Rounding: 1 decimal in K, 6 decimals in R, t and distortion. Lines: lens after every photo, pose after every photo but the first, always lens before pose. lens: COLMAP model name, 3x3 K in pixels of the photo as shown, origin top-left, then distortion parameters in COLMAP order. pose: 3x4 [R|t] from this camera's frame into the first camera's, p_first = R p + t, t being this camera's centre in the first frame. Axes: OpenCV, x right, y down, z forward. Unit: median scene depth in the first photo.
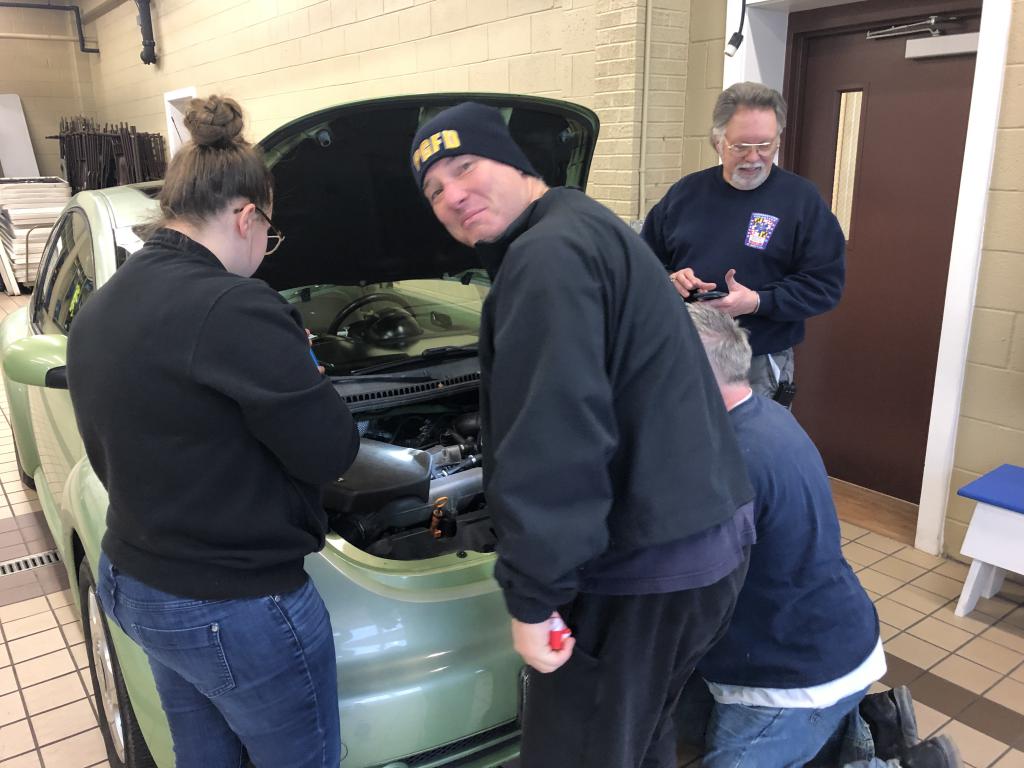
lens RADIAL K [[837.4, 0, 512.0], [0, 837.4, 384.0], [0, 0, 1]] dist [0.005234, -0.000767]
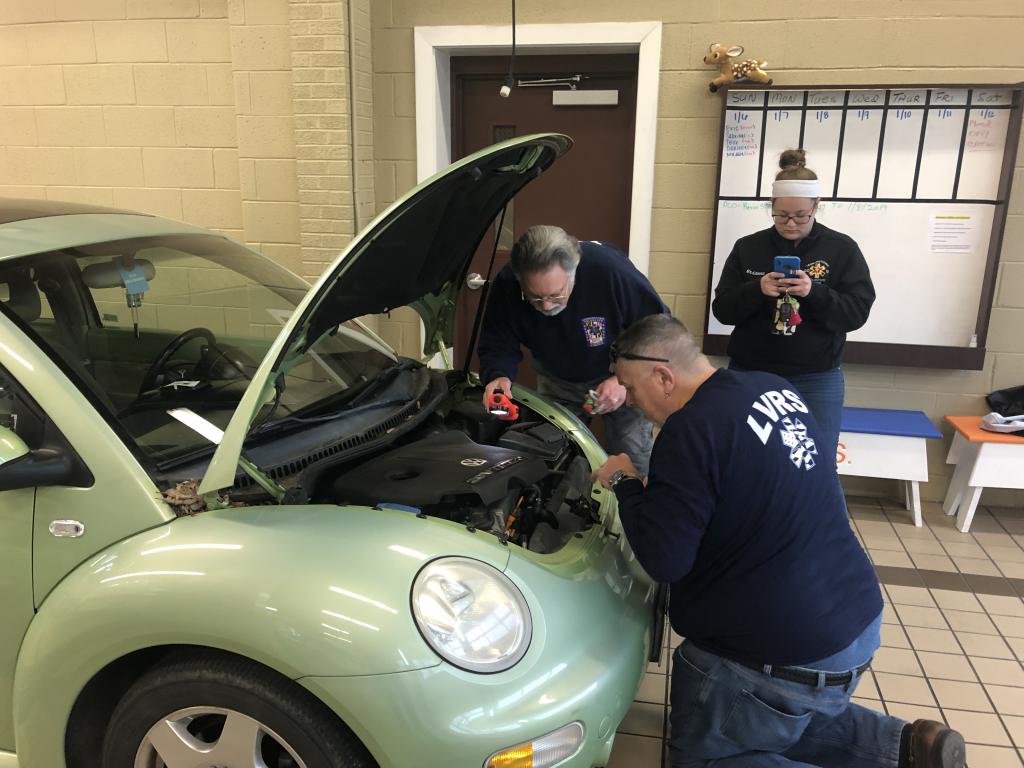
lens RADIAL K [[837.4, 0, 512.0], [0, 837.4, 384.0], [0, 0, 1]] dist [0.005234, -0.000767]
pose [[0.746415, -0.144772, 0.649543, -0.420645], [0.156102, 0.986907, 0.040582, -0.029089], [-0.646914, 0.071104, 0.759241, 0.097089]]
